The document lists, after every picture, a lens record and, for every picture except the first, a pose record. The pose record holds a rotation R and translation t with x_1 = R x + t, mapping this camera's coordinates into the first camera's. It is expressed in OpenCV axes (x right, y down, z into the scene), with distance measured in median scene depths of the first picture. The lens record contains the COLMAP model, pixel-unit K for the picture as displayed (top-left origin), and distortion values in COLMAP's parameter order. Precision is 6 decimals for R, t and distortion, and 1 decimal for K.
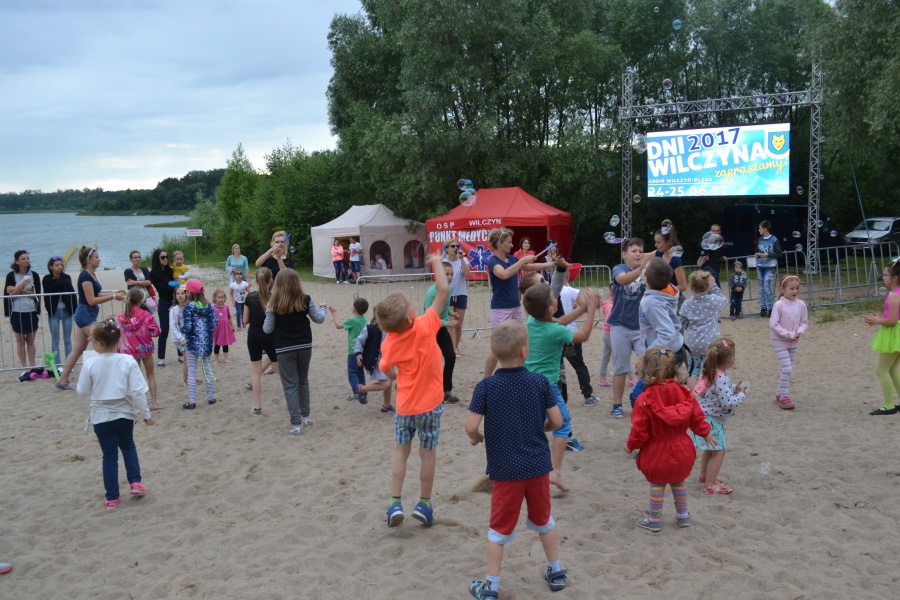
lens RADIAL K [[784.3, 0, 450.0], [0, 784.3, 300.0], [0, 0, 1]] dist [-0.075143, -0.002297]
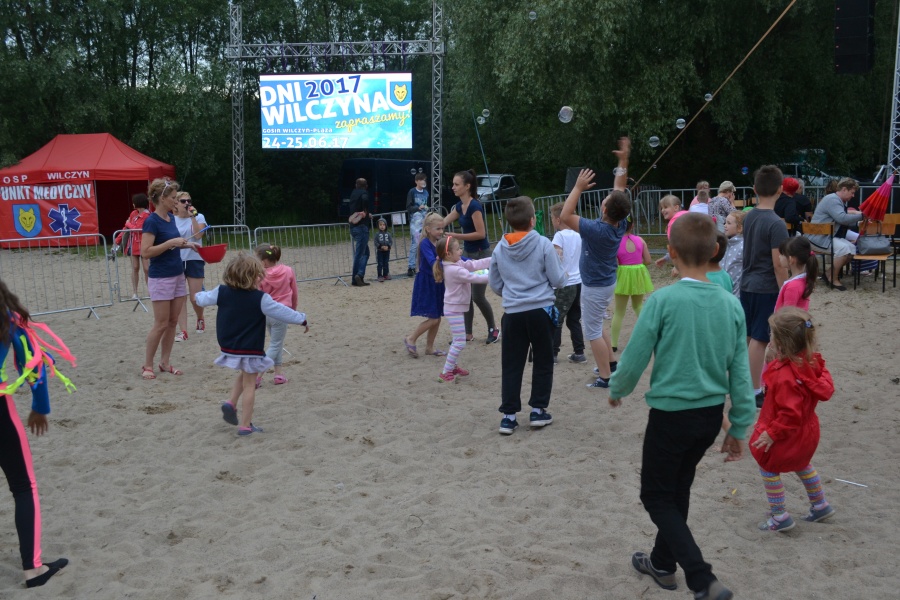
lens RADIAL K [[859.5, 0, 450.0], [0, 859.5, 300.0], [0, 0, 1]] dist [-0.063368, -0.005131]
pose [[0.882239, -0.052477, 0.467869, -0.023845], [0.033086, 0.998222, 0.049575, -0.000354], [-0.469639, -0.028257, 0.882406, 0.031560]]
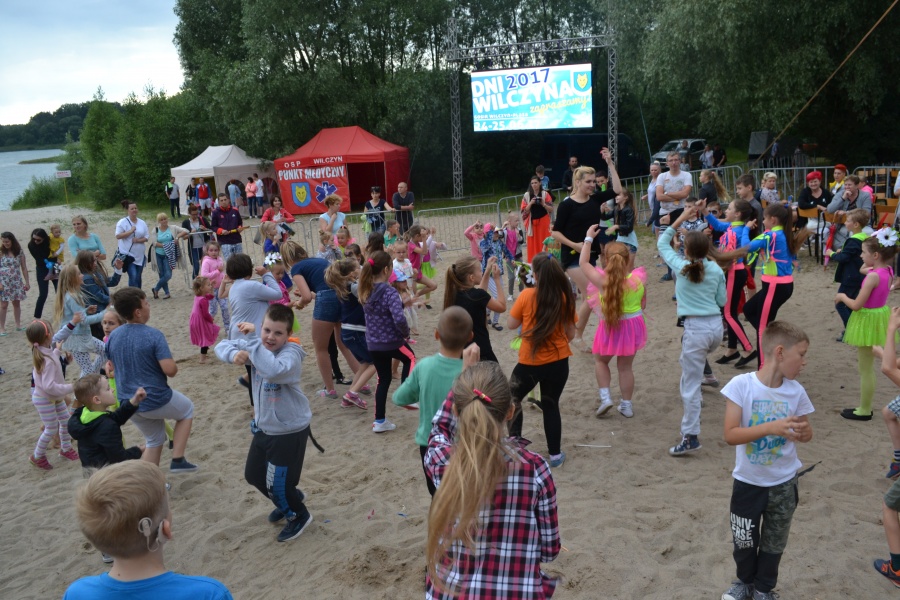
lens RADIAL K [[724.3, 0, 450.0], [0, 724.3, 300.0], [0, 0, 1]] dist [-0.089987, 0.010643]
pose [[0.985683, -0.066445, 0.154962, 0.043342], [0.047495, 0.991277, 0.122937, -0.020795], [-0.161778, -0.113817, 0.980242, -0.038620]]
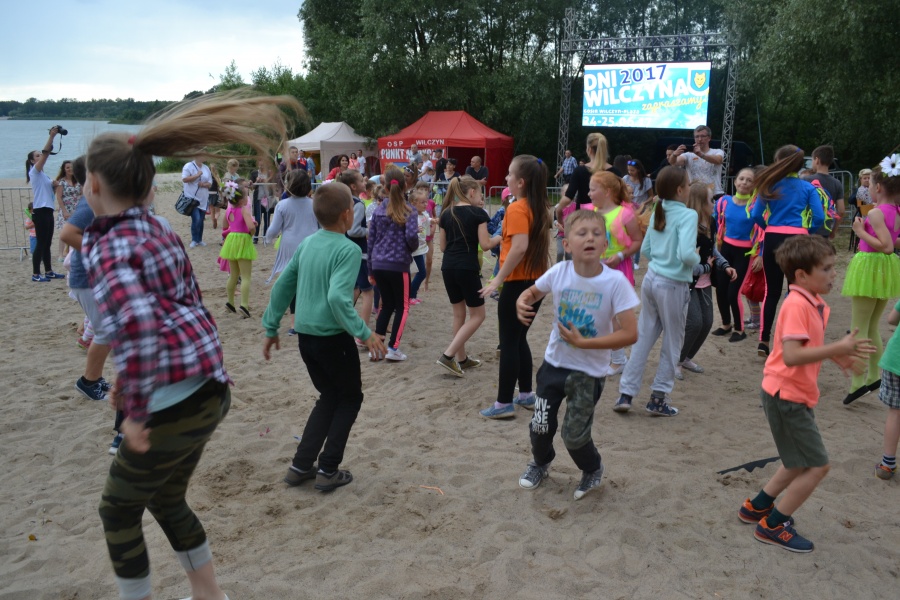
lens RADIAL K [[724.3, 0, 450.0], [0, 724.3, 300.0], [0, 0, 1]] dist [-0.089987, 0.010643]
pose [[0.998974, 0.044947, -0.005514, 0.087090], [-0.044012, 0.992353, 0.115318, 0.001719], [0.010655, -0.114957, 0.993313, -0.024408]]
